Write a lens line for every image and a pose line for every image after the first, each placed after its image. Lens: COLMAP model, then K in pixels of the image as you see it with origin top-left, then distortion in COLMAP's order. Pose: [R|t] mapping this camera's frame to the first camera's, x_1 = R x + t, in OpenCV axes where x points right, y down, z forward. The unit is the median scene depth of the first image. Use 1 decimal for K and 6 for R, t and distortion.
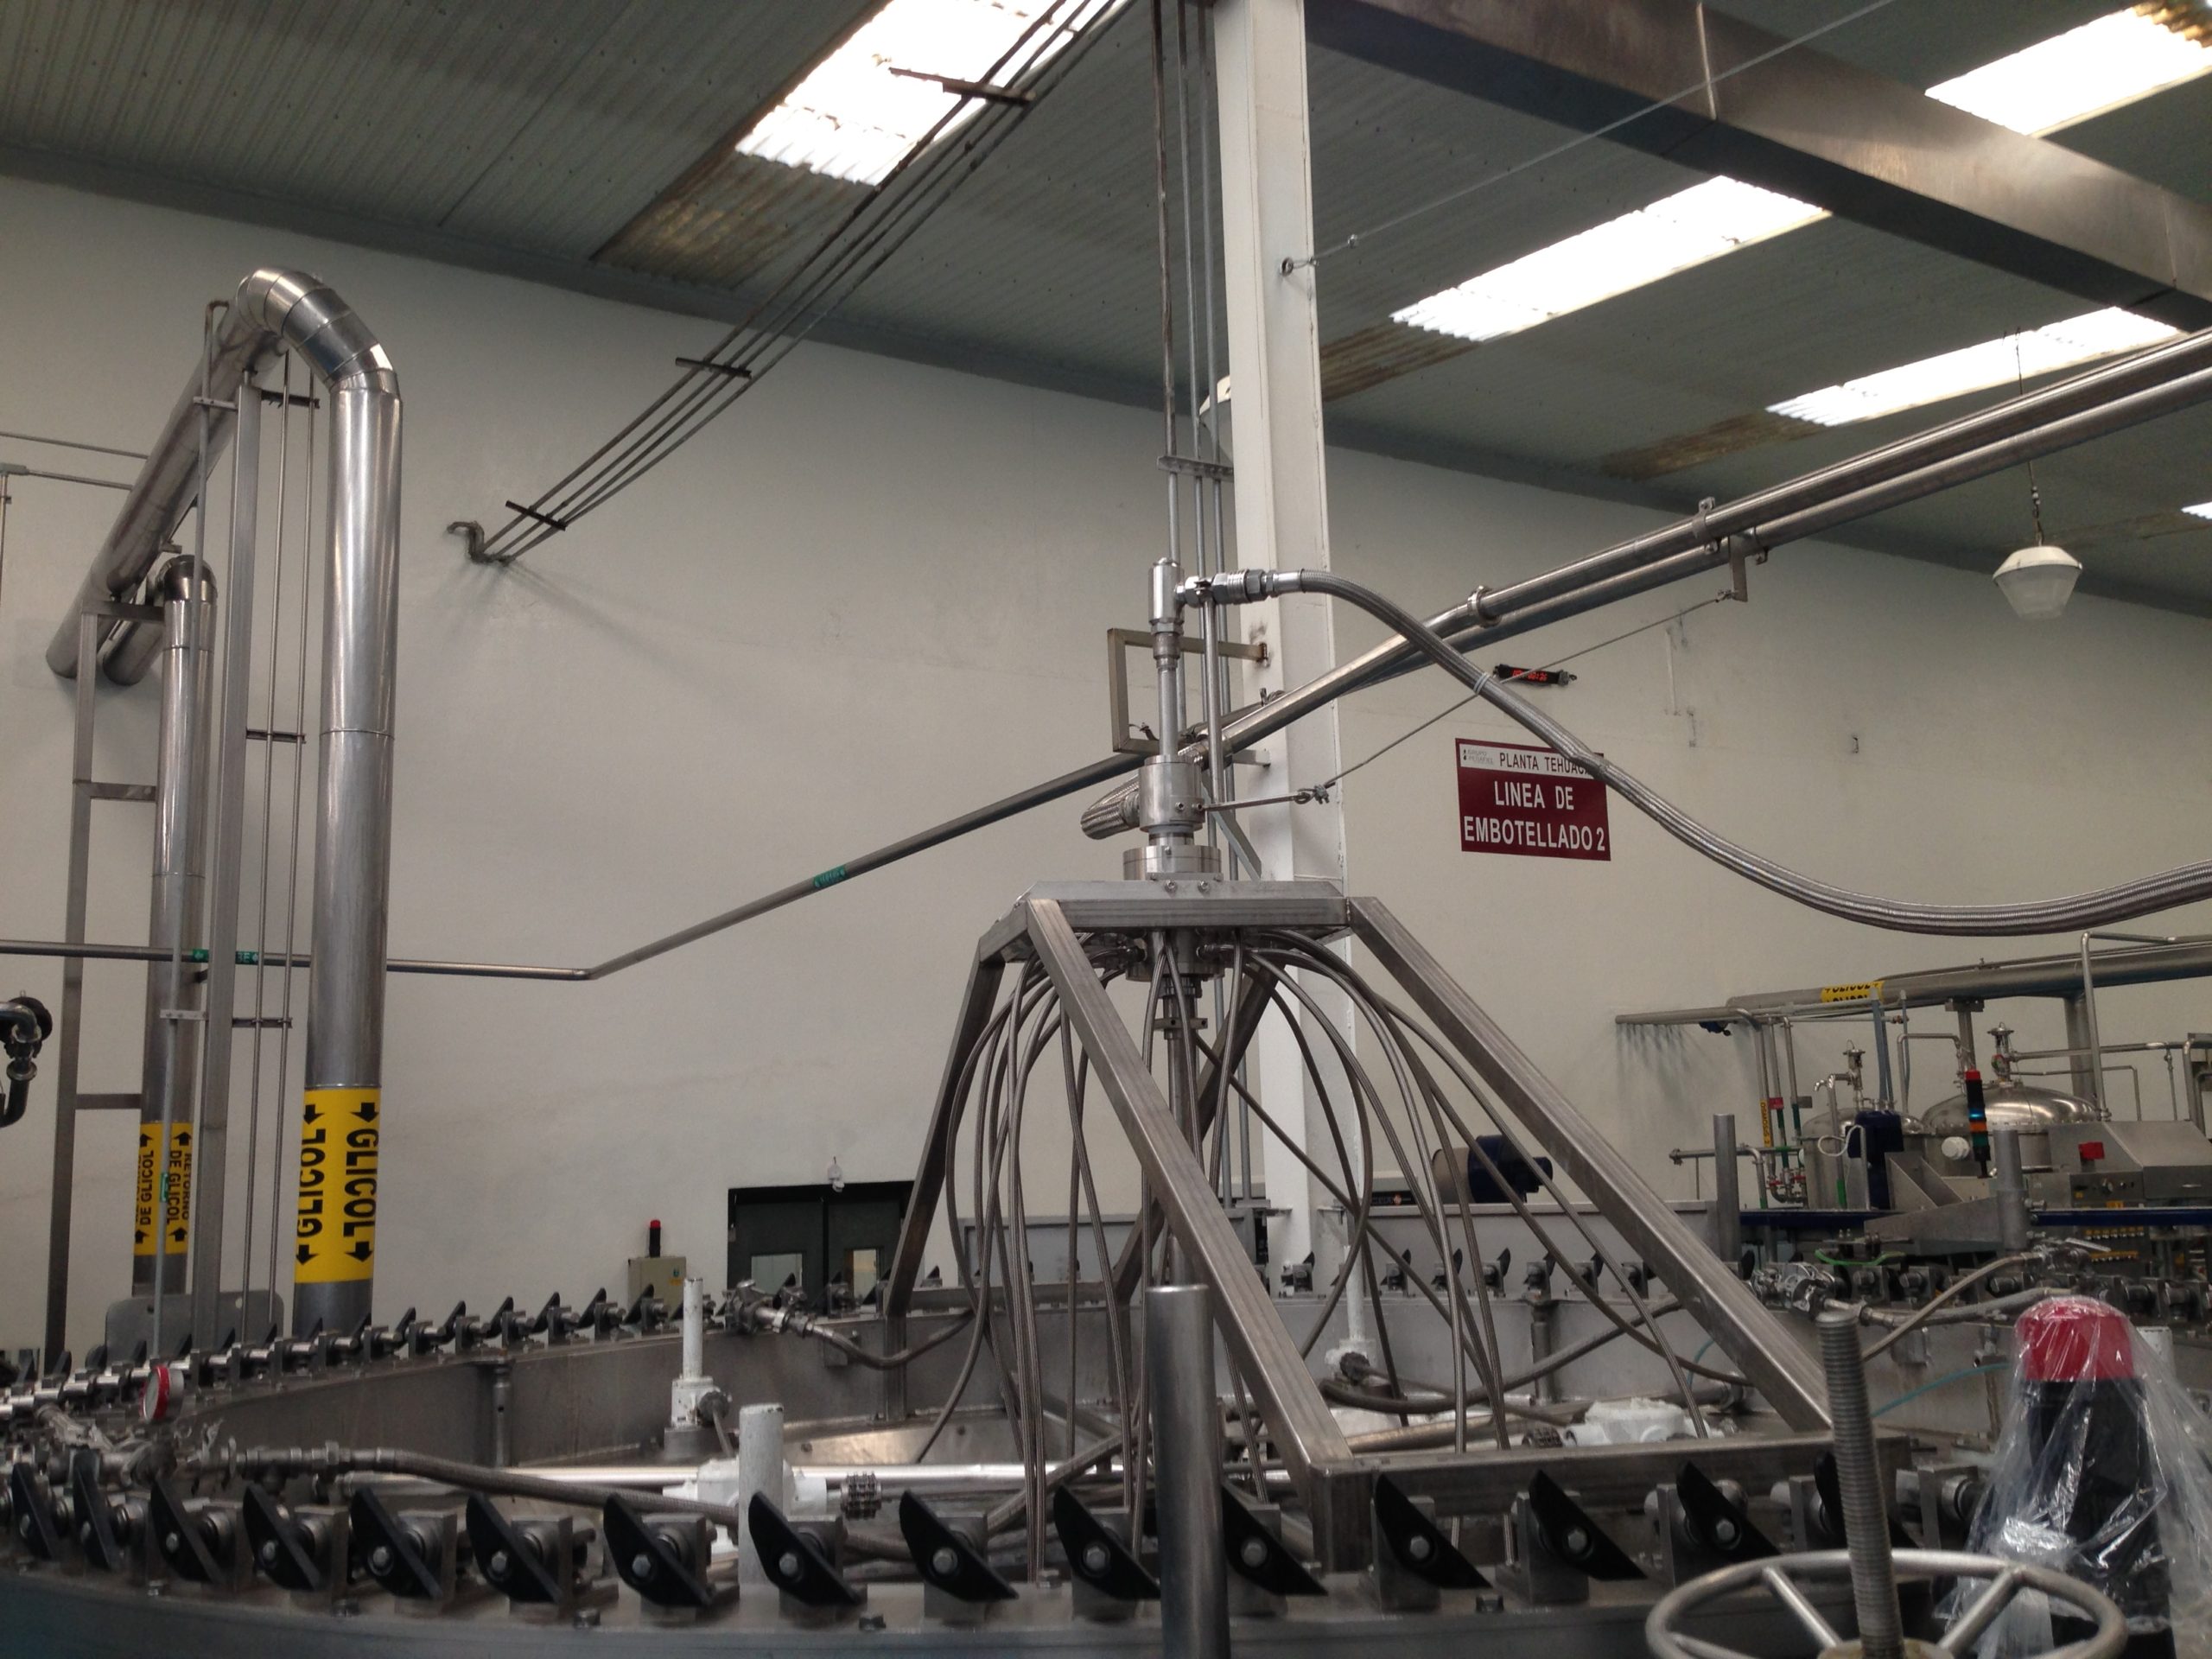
lens RADIAL K [[1986.6, 0, 1117.2], [0, 1986.6, 830.1], [0, 0, 1]] dist [0.105967, -0.175776]
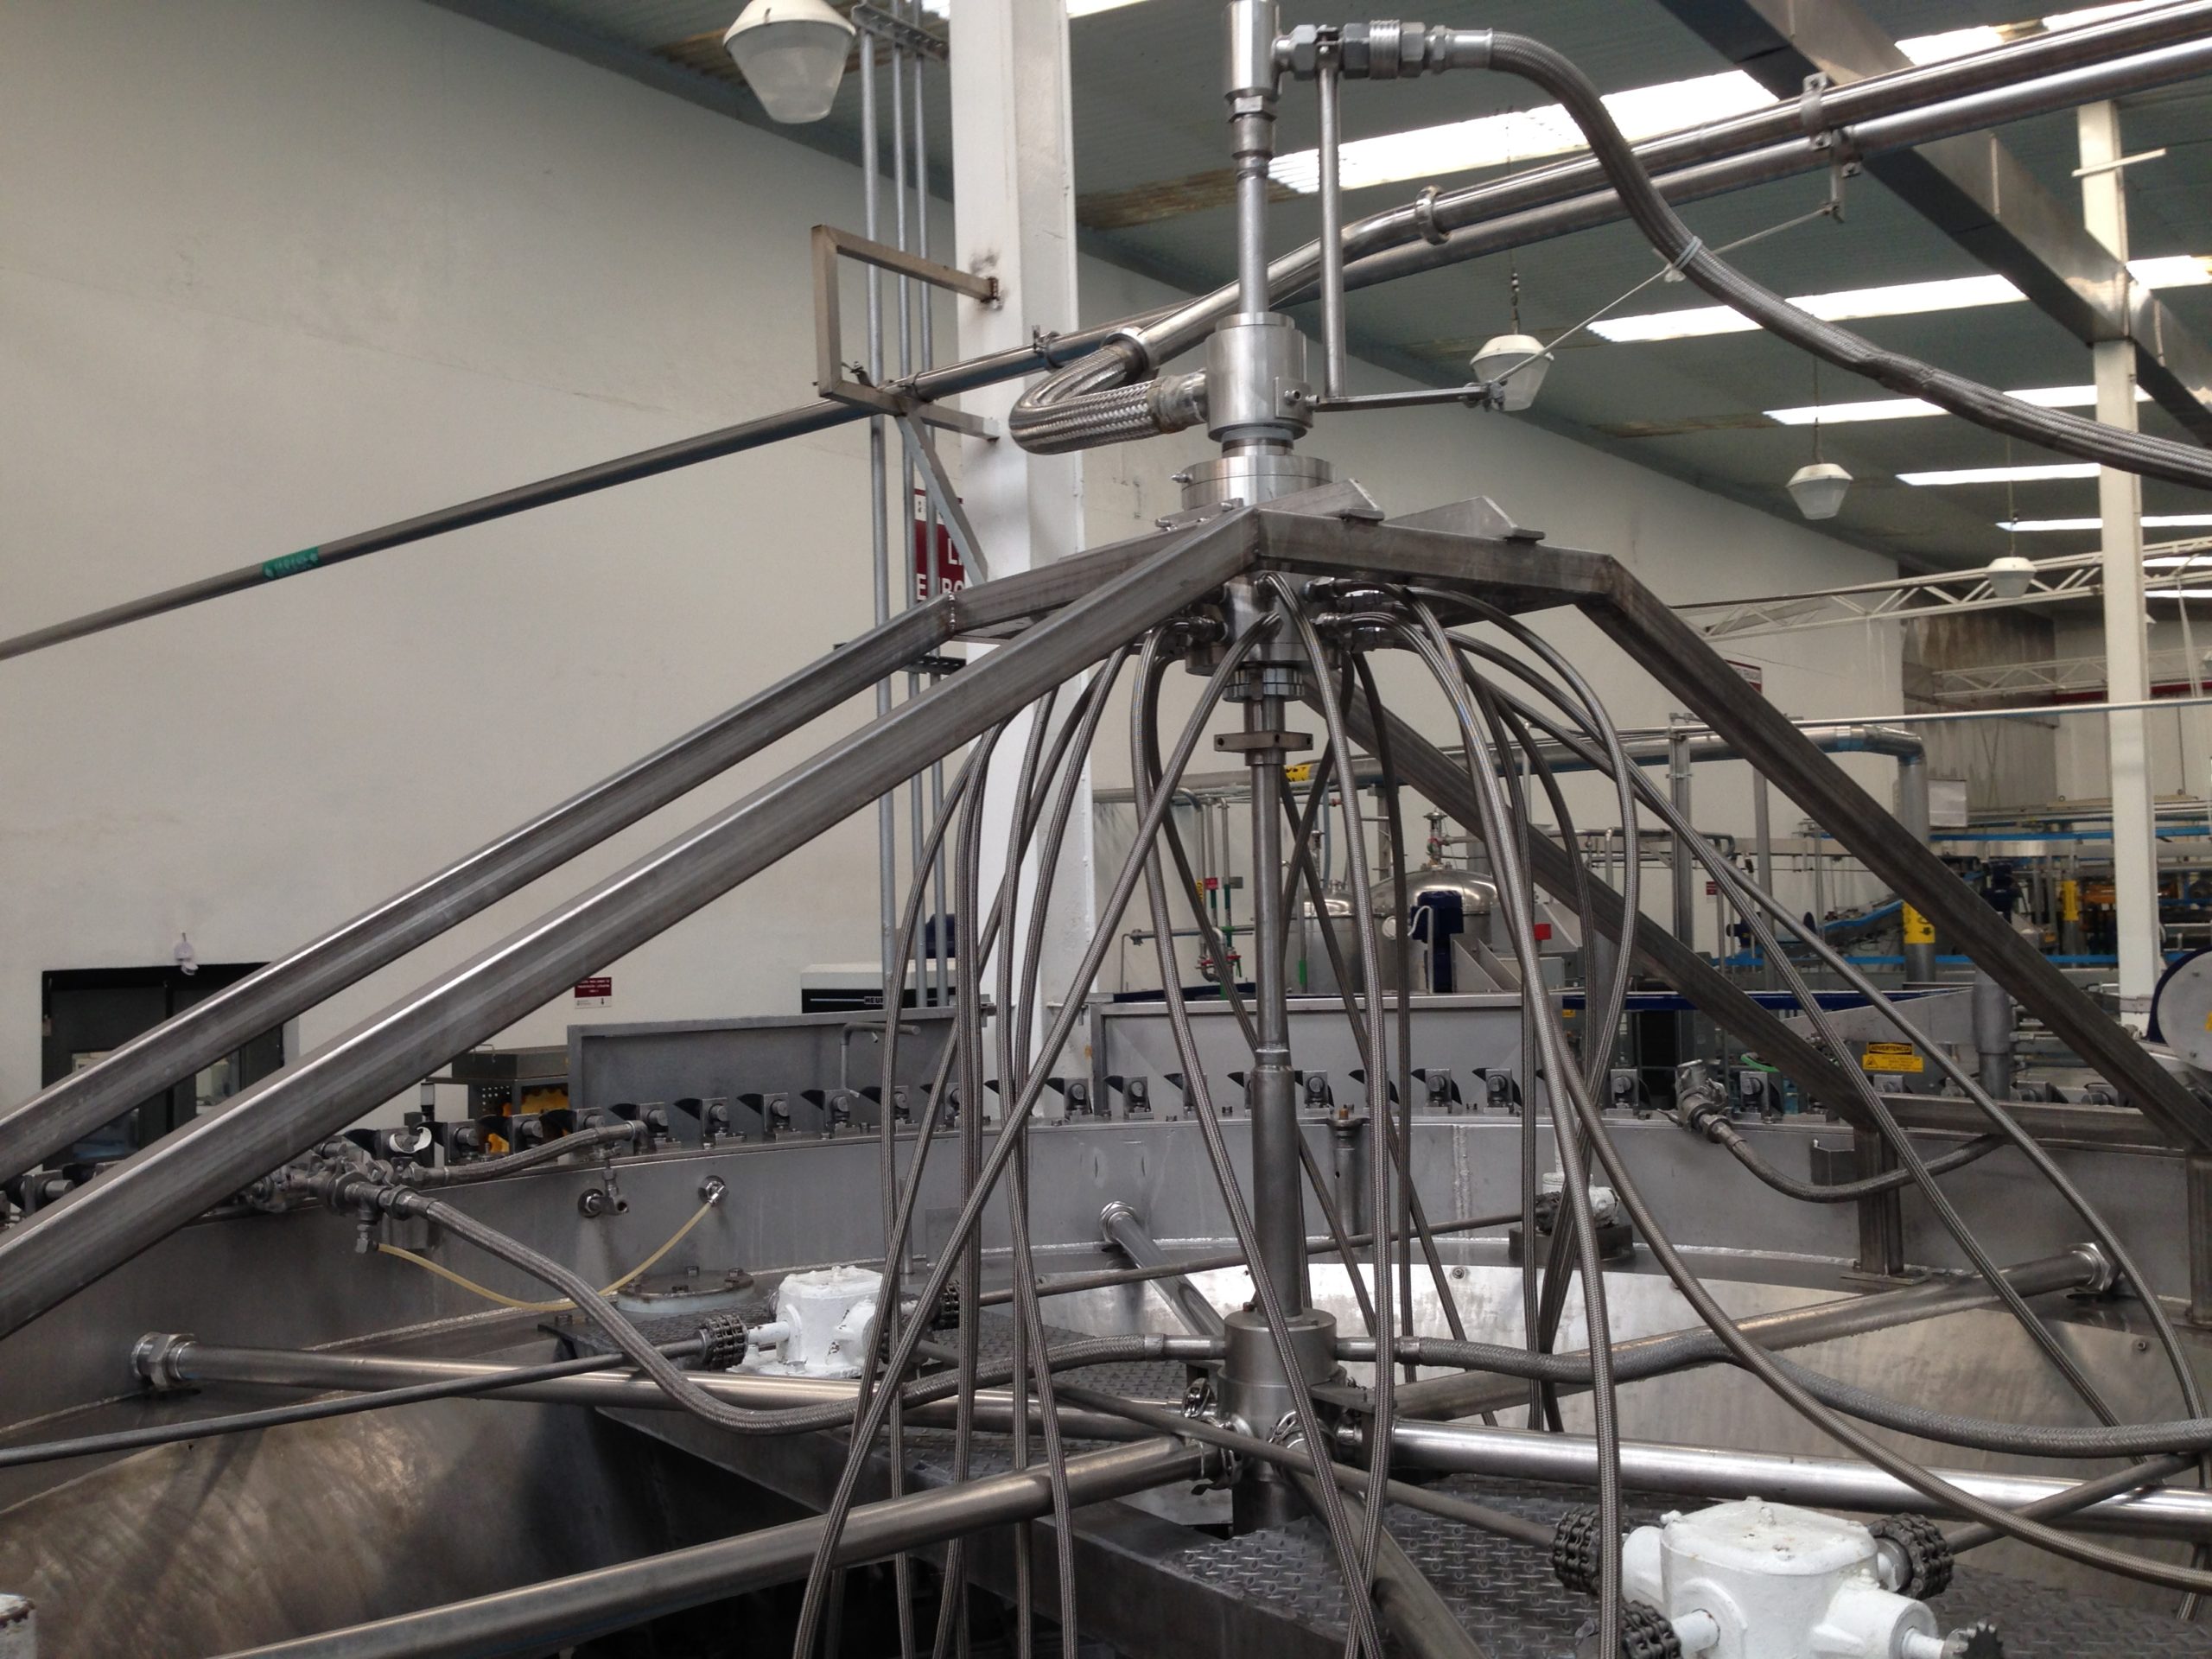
lens RADIAL K [[1986.6, 0, 1117.2], [0, 1986.6, 830.1], [0, 0, 1]] dist [0.105967, -0.175776]
pose [[0.940901, 0.024224, 0.337815, -0.062891], [-0.061111, 0.993210, 0.098988, 0.017912], [-0.333123, -0.113782, 0.935993, 0.111597]]
